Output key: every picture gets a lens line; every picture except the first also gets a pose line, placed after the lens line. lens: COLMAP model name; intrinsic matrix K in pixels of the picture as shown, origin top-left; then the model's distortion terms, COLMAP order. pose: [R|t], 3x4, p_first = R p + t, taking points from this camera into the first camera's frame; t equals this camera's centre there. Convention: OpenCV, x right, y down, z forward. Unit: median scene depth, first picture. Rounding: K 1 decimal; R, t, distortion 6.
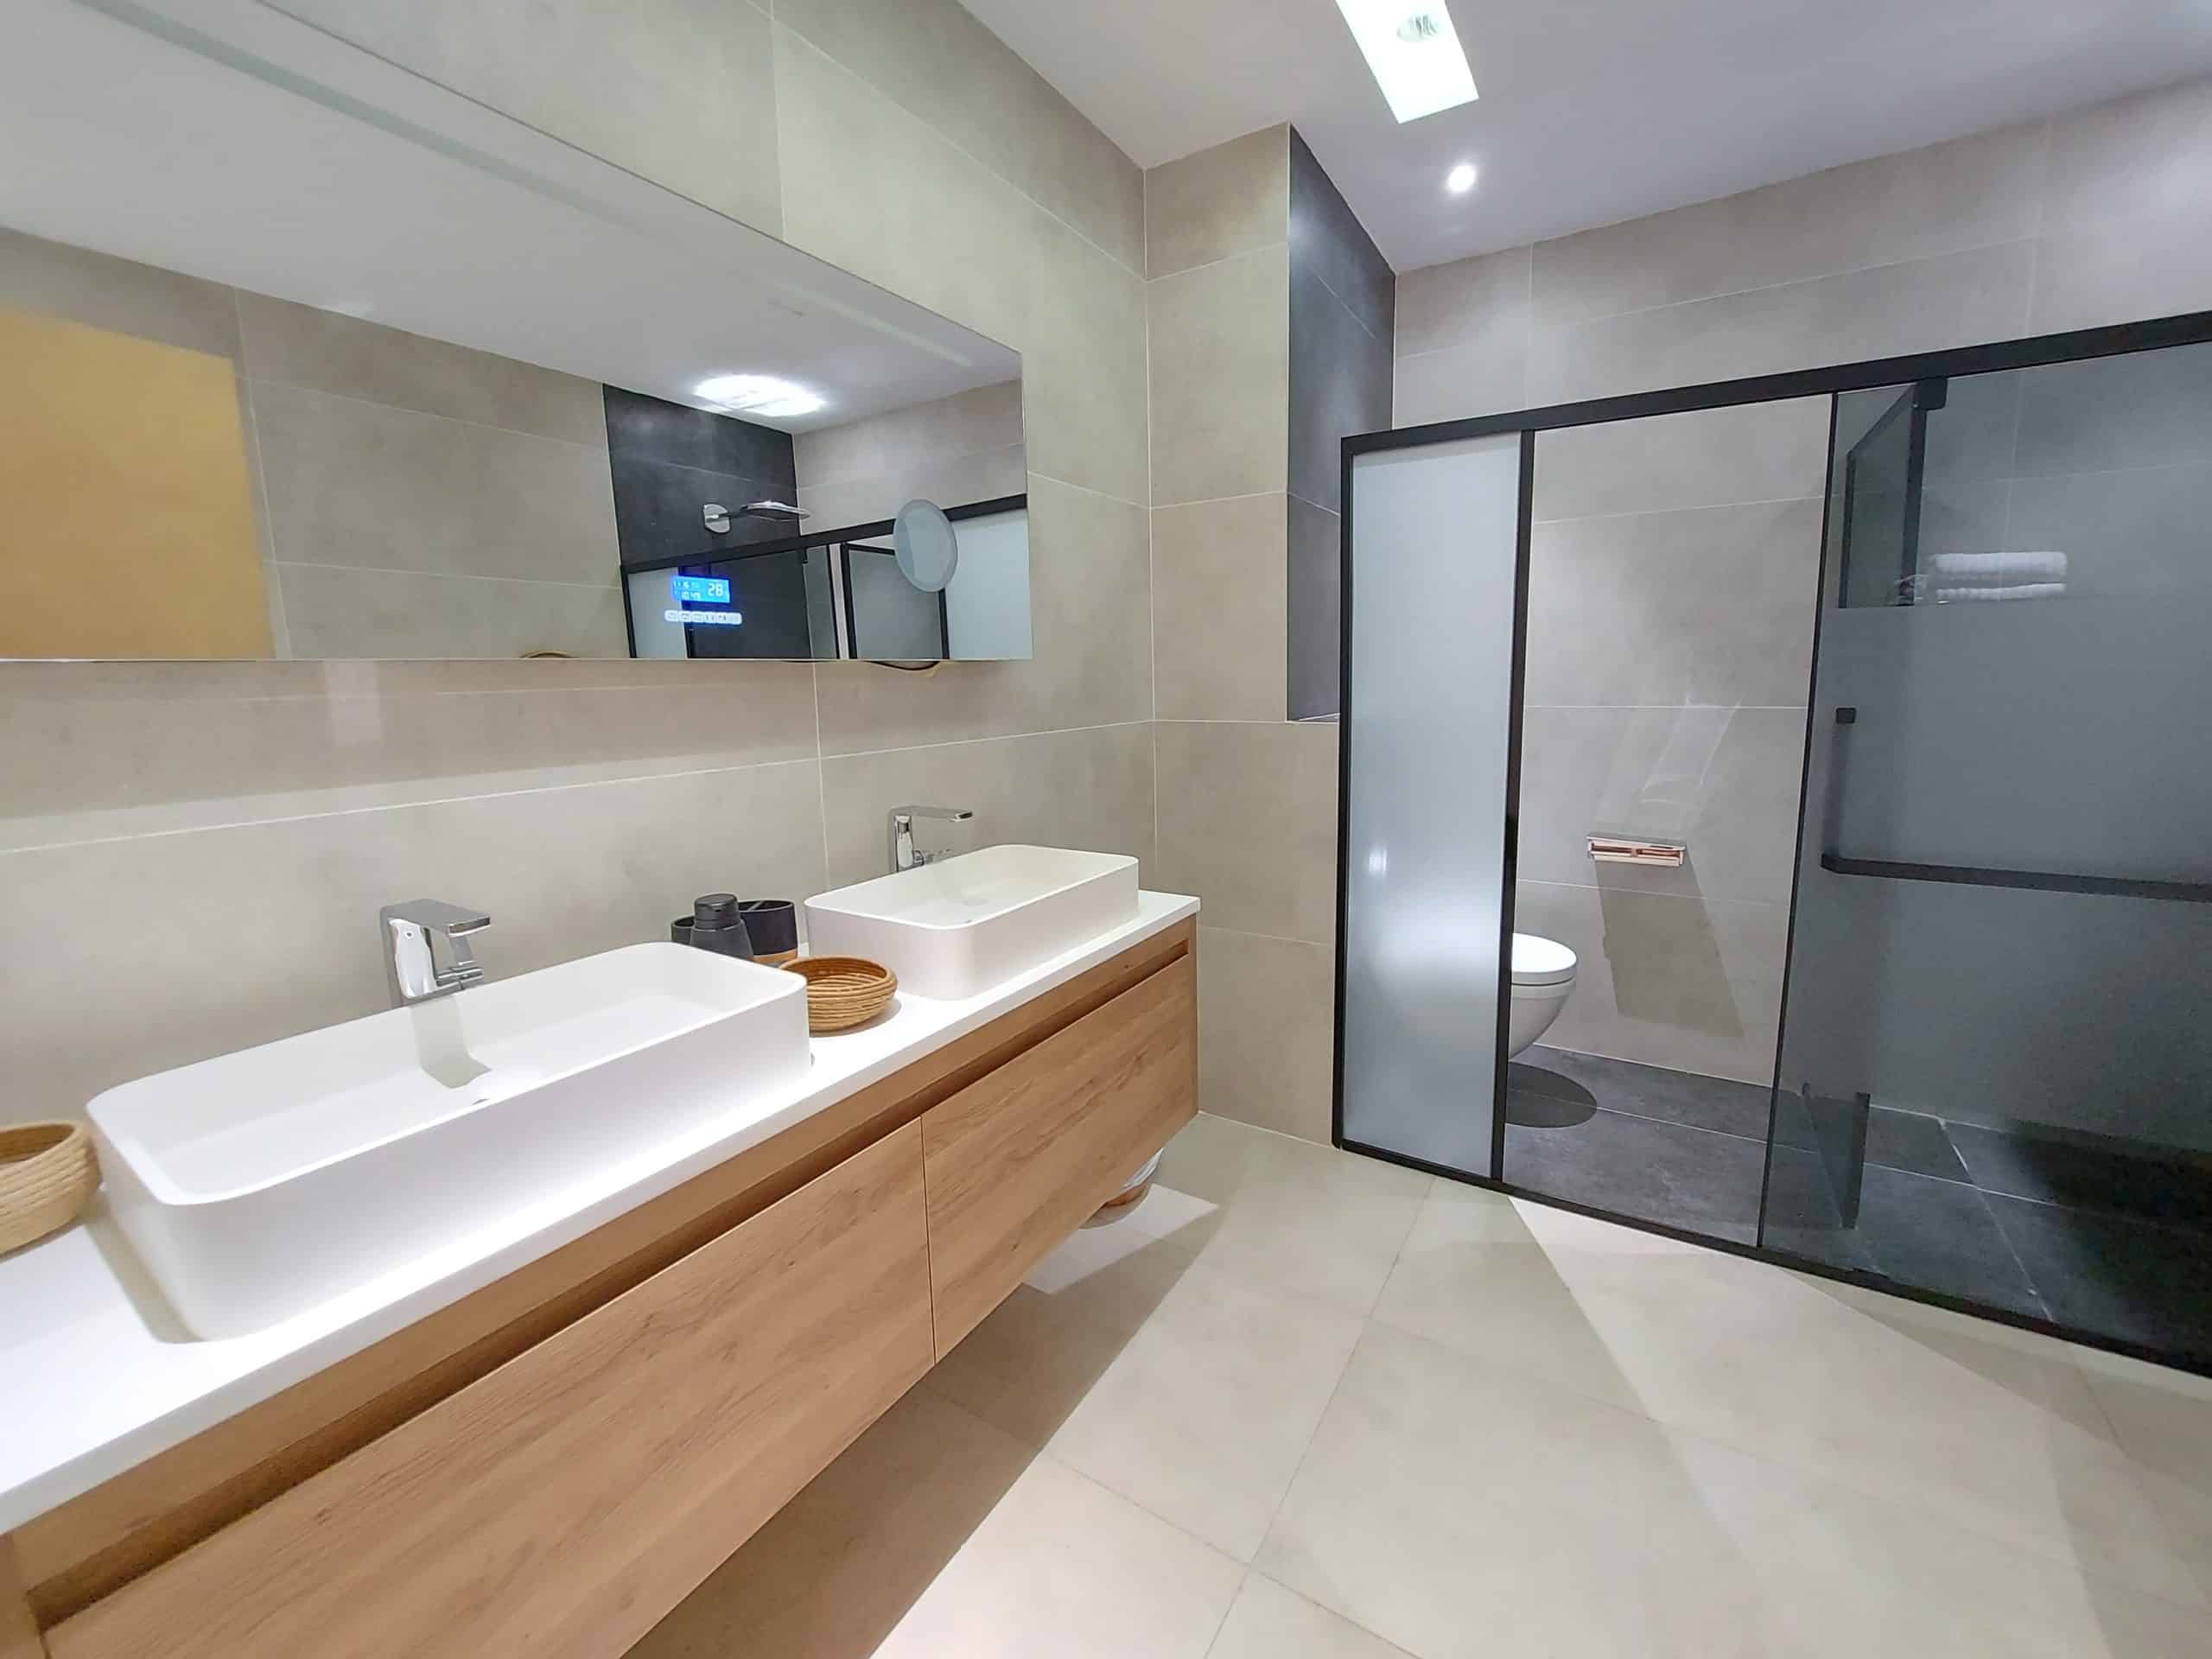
lens RADIAL K [[882.8, 0, 1115.4], [0, 882.8, 795.8], [0, 0, 1]] dist [-0.017603, -0.000289]
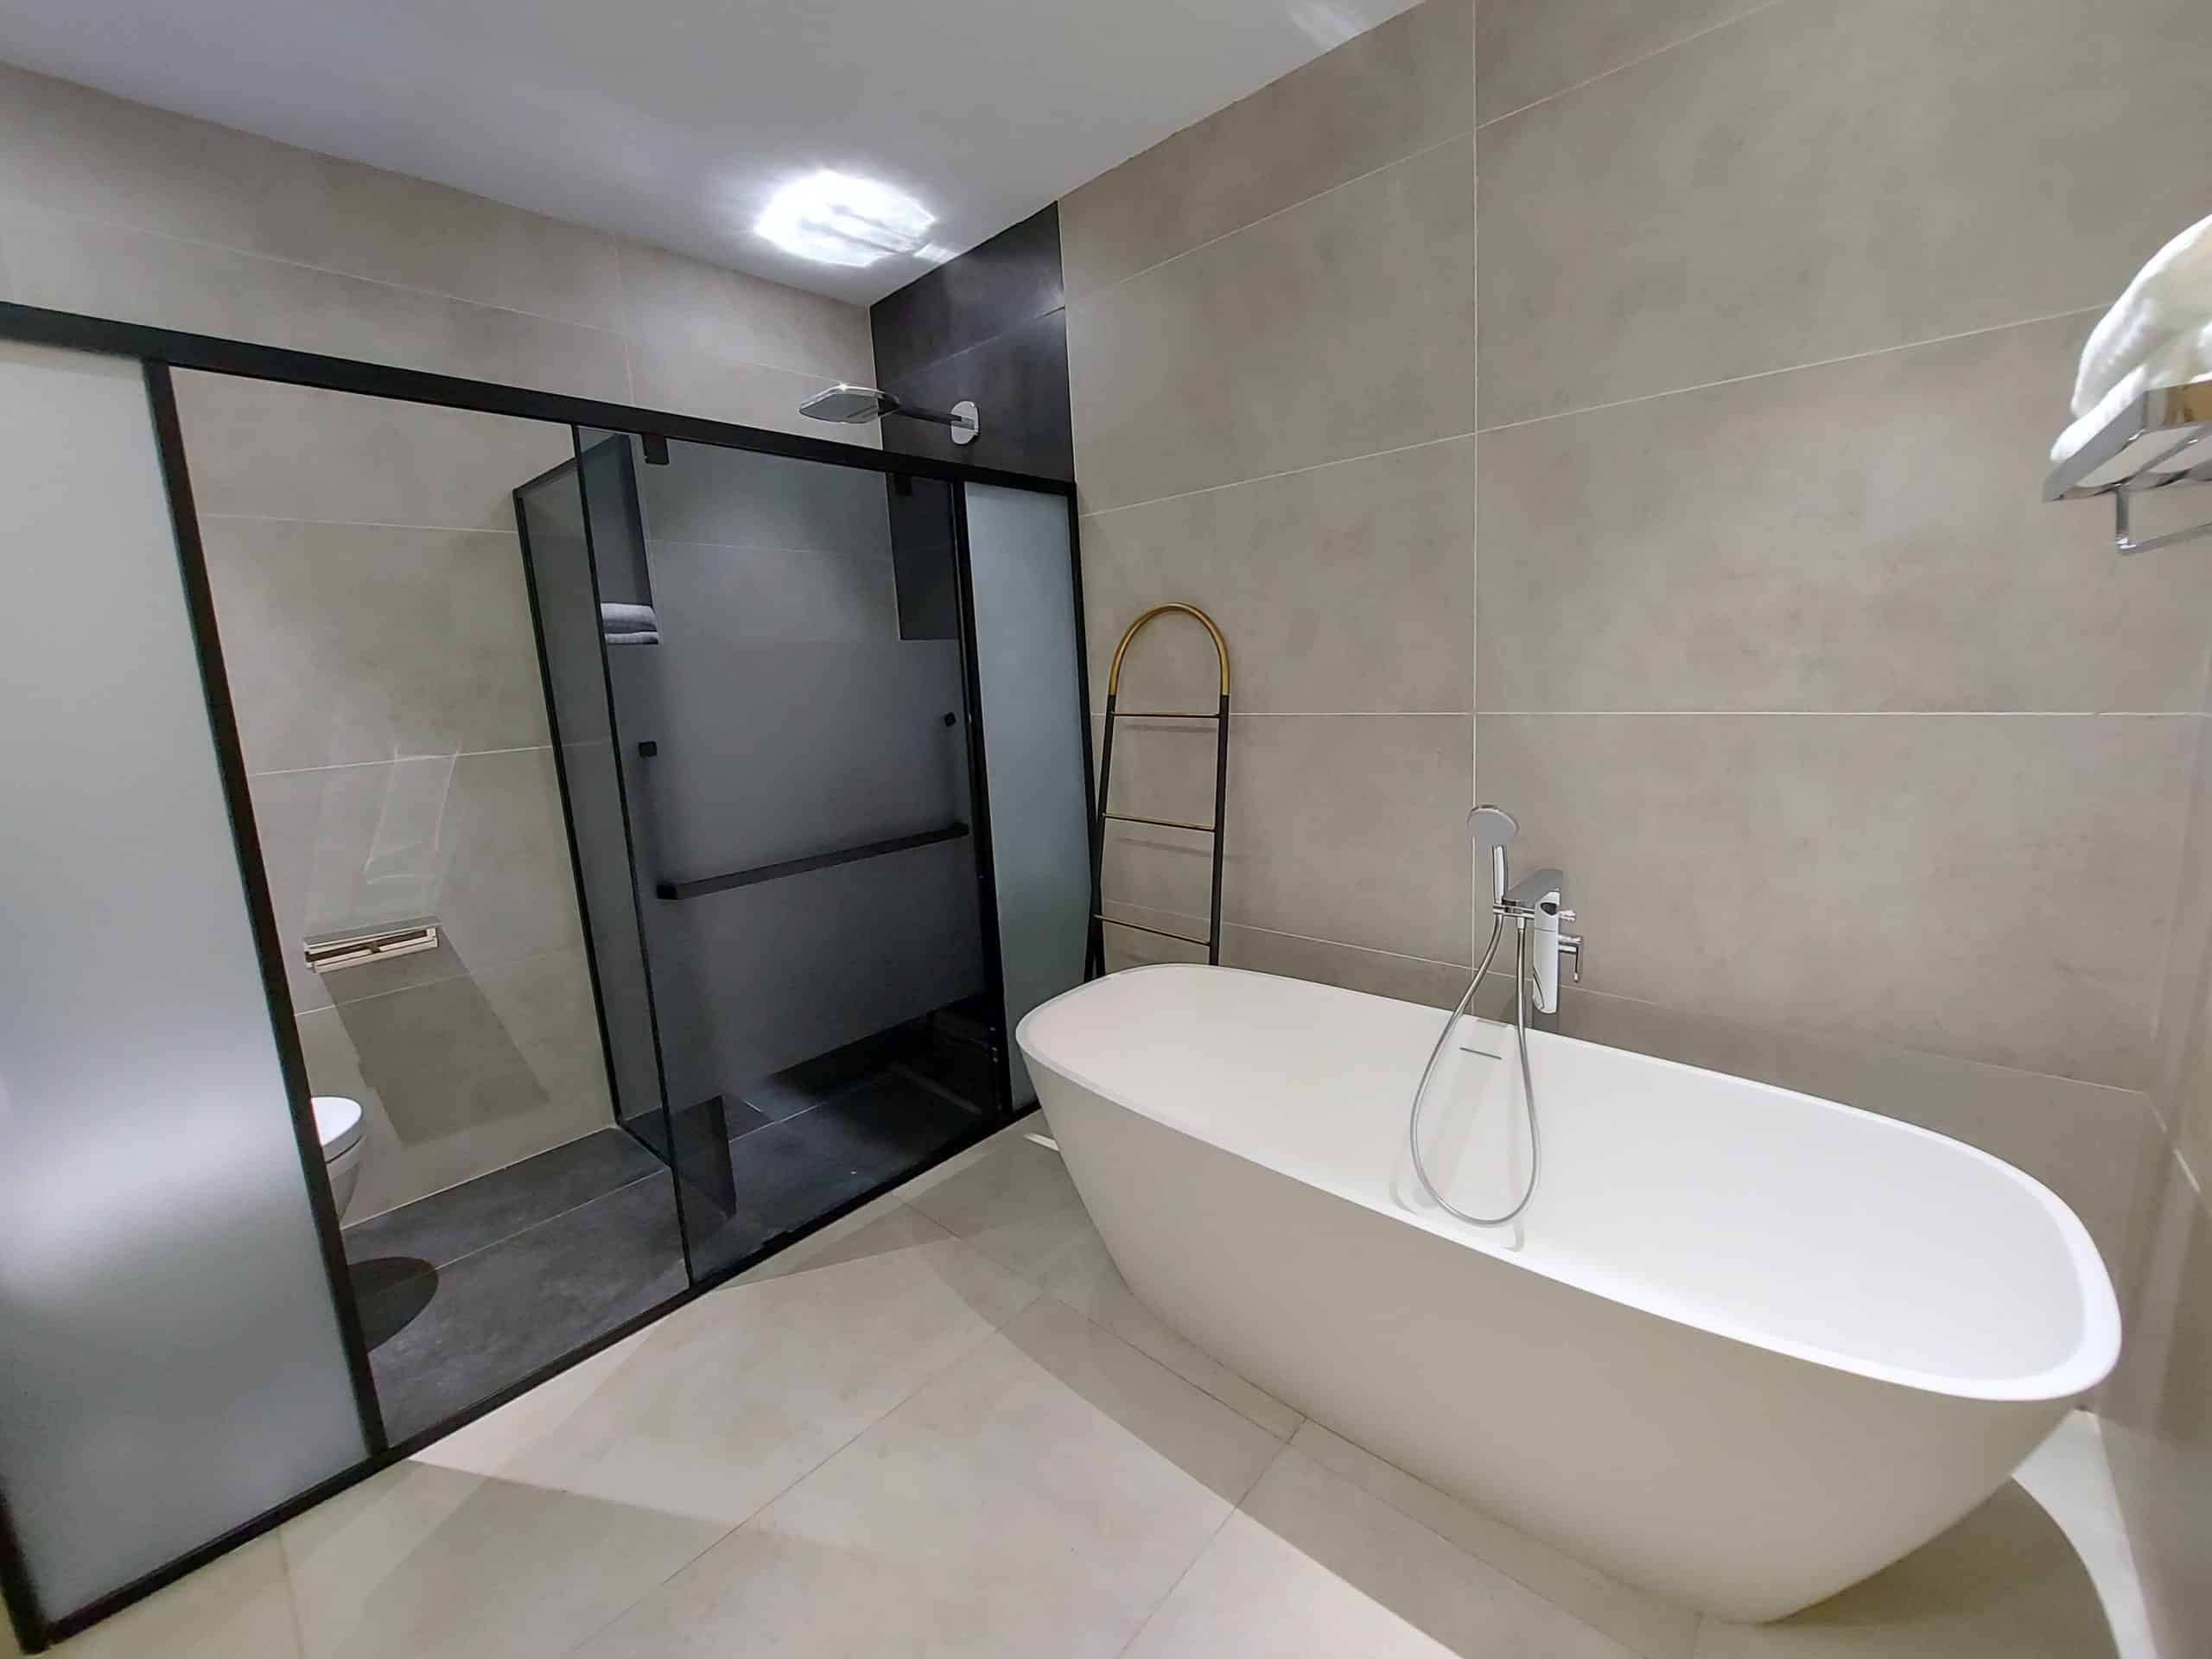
lens RADIAL K [[882.8, 0, 1115.4], [0, 882.8, 795.8], [0, 0, 1]] dist [-0.017603, -0.000289]
pose [[0.152895, -0.130604, 0.979574, -0.076864], [0.182700, 0.977878, 0.101862, -0.033587], [-0.971207, 0.163394, 0.173374, 0.233786]]
